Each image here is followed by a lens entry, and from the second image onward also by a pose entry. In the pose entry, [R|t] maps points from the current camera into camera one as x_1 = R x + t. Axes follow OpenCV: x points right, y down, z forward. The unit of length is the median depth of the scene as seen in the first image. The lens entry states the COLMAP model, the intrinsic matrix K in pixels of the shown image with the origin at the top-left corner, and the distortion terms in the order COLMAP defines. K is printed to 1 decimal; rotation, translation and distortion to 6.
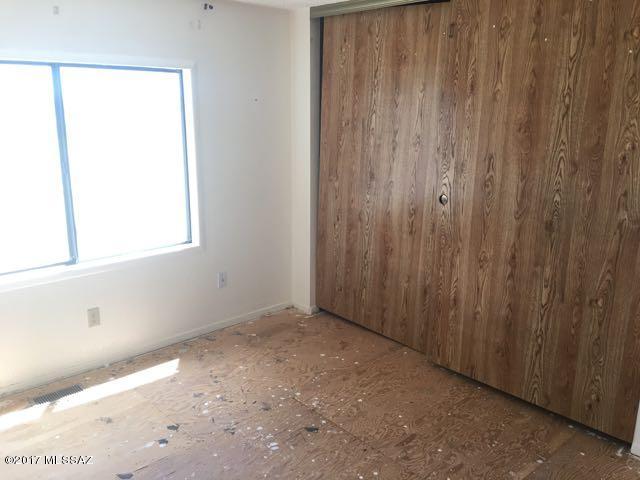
lens RADIAL K [[540.2, 0, 317.2], [0, 540.2, 244.4], [0, 0, 1]] dist [0.038904, -0.100636]
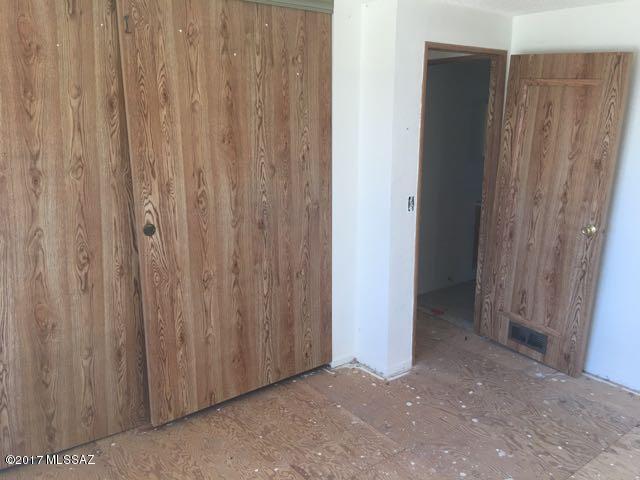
lens RADIAL K [[540.2, 0, 319.3], [0, 540.2, 239.5], [0, 0, 1]] dist [0.038904, -0.100636]
pose [[0.051795, -0.228170, 0.972243, -0.612067], [0.242143, 0.947367, 0.209432, -0.196612], [-0.968857, 0.224574, 0.104319, 0.730704]]
